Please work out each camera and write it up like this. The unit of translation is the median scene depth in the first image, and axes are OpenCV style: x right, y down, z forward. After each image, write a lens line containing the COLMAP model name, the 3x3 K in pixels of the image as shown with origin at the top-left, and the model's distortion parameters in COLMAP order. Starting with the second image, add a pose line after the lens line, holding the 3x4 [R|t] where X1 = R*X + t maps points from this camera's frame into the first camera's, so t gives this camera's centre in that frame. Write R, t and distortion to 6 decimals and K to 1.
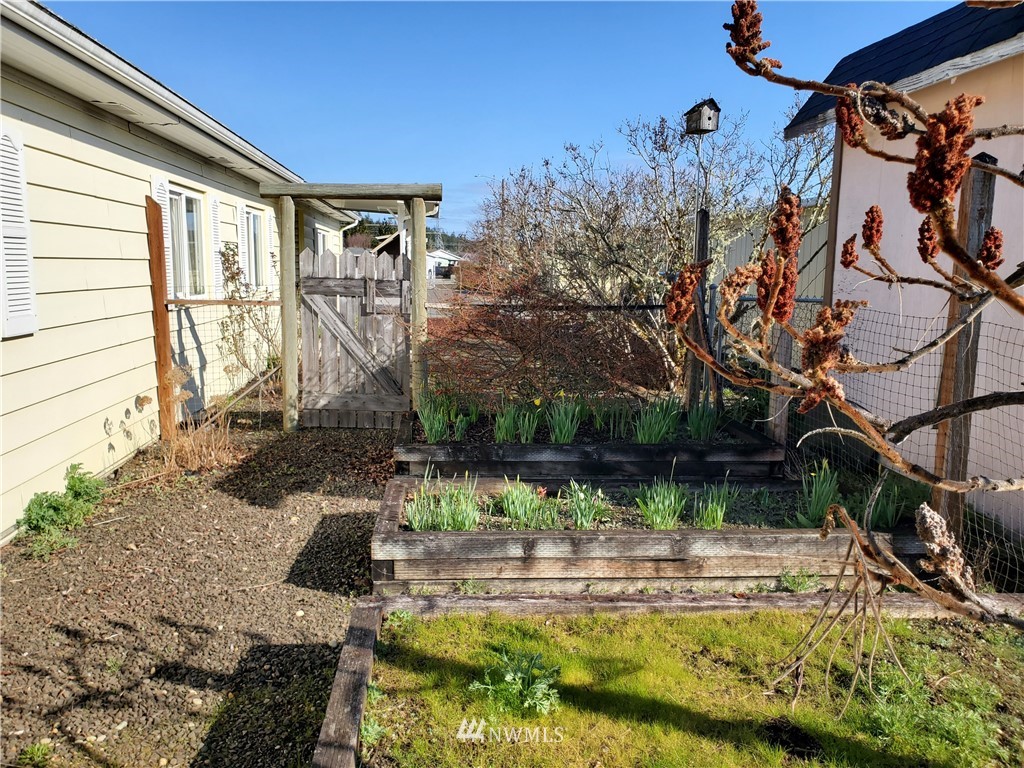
lens RADIAL K [[789.4, 0, 511.5], [0, 789.4, 398.4], [0, 0, 1]] dist [0.077316, -0.079472]
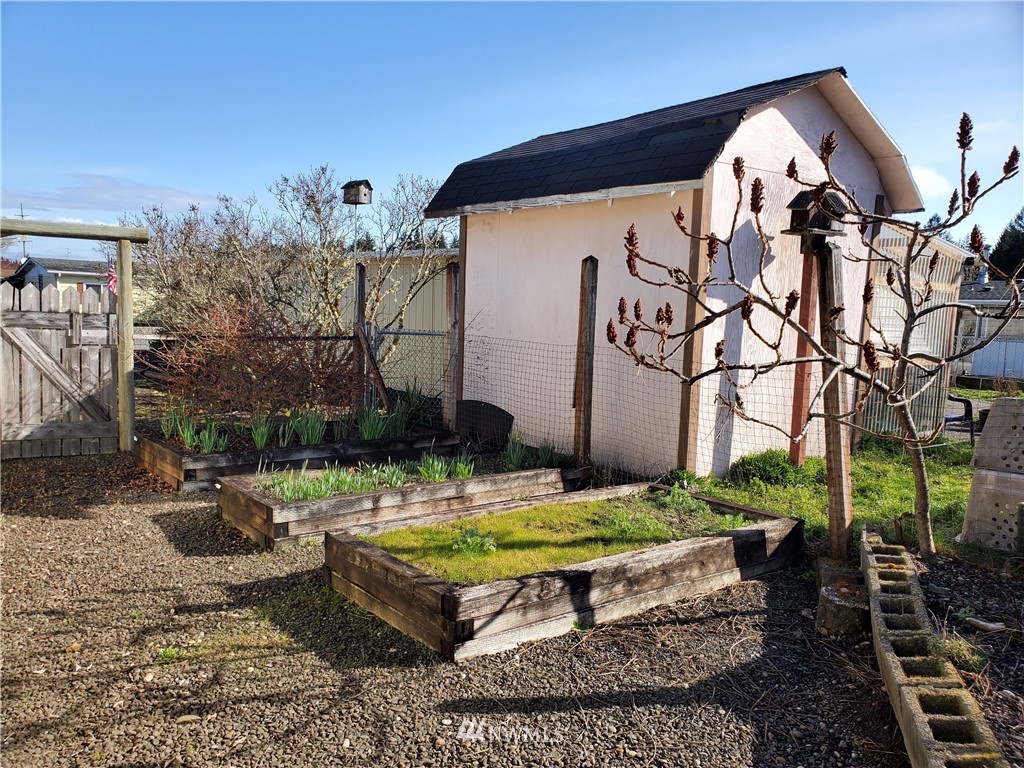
lens RADIAL K [[789.4, 0, 511.5], [0, 789.4, 398.4], [0, 0, 1]] dist [0.077316, -0.079472]
pose [[0.823576, -0.051541, 0.564859, -0.409709], [0.069024, 0.997569, -0.009614, 0.017859], [-0.562990, 0.046906, 0.825132, -0.265828]]
